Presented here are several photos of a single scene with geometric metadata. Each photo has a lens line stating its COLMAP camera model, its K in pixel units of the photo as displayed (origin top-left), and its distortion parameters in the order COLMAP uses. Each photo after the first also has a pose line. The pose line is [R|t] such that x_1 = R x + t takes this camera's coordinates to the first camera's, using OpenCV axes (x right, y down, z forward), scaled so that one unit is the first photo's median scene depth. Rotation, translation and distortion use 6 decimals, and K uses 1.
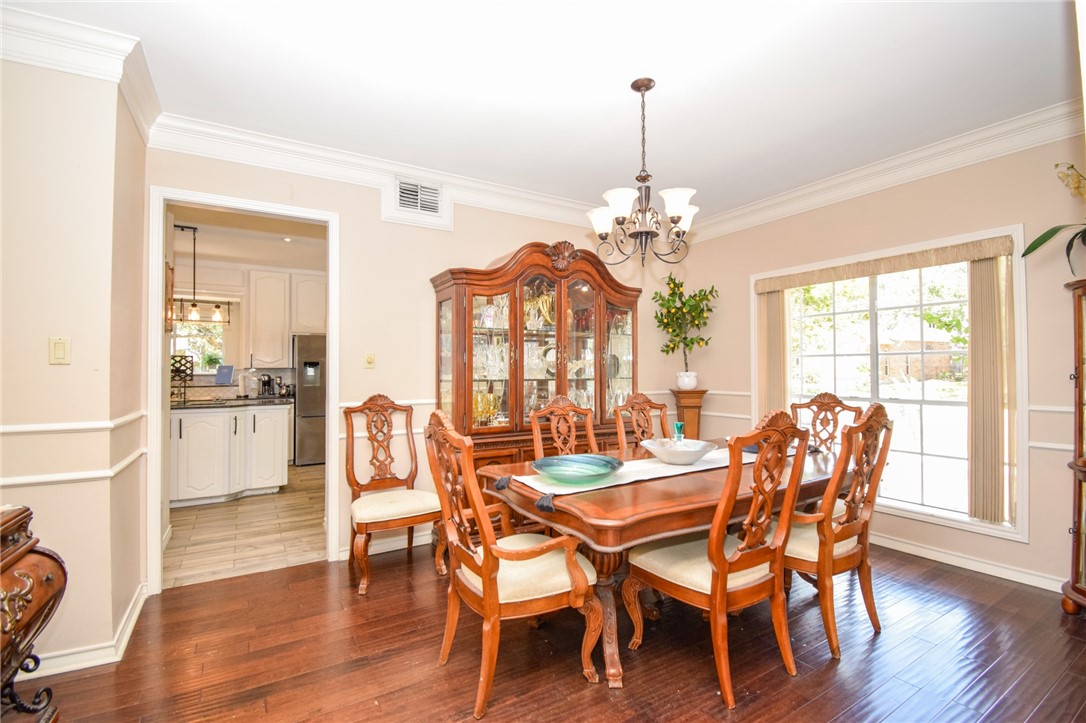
lens RADIAL K [[481.0, 0, 545.2], [0, 481.0, 361.7], [0, 0, 1]] dist [0.020971, -0.026837]
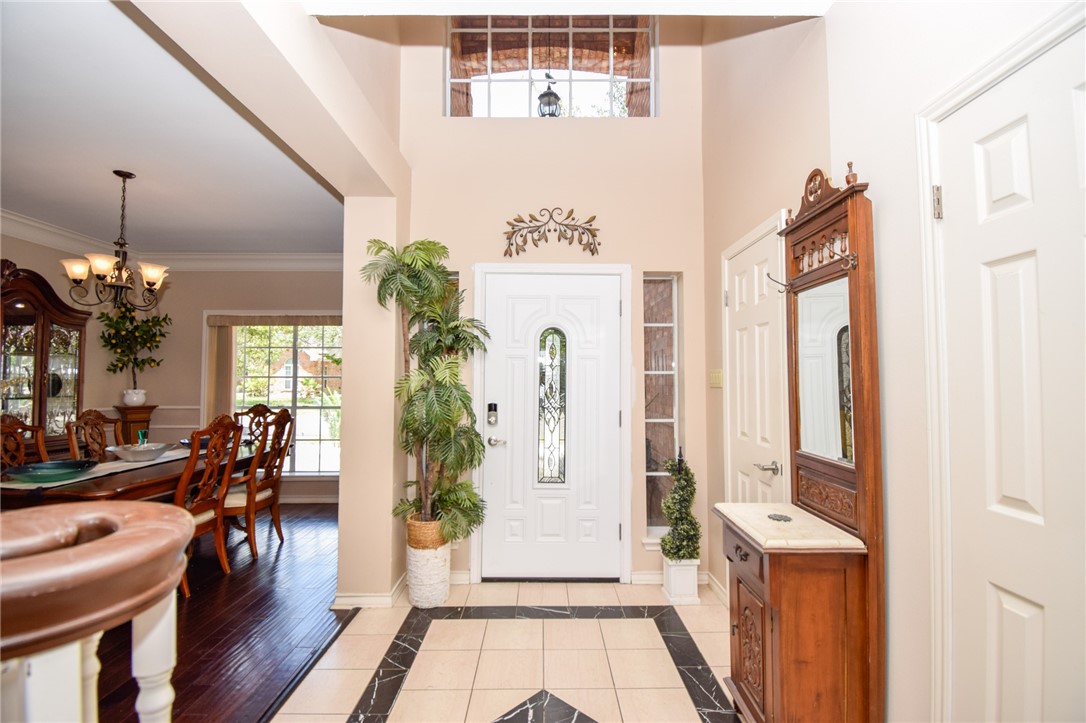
lens RADIAL K [[481.0, 0, 545.2], [0, 481.0, 361.7], [0, 0, 1]] dist [0.020971, -0.026837]
pose [[0.510385, 0.037317, 0.859136, -0.211672], [-0.015409, 0.999294, -0.034250, -0.023146], [-0.859808, 0.004242, 0.510600, -0.436641]]
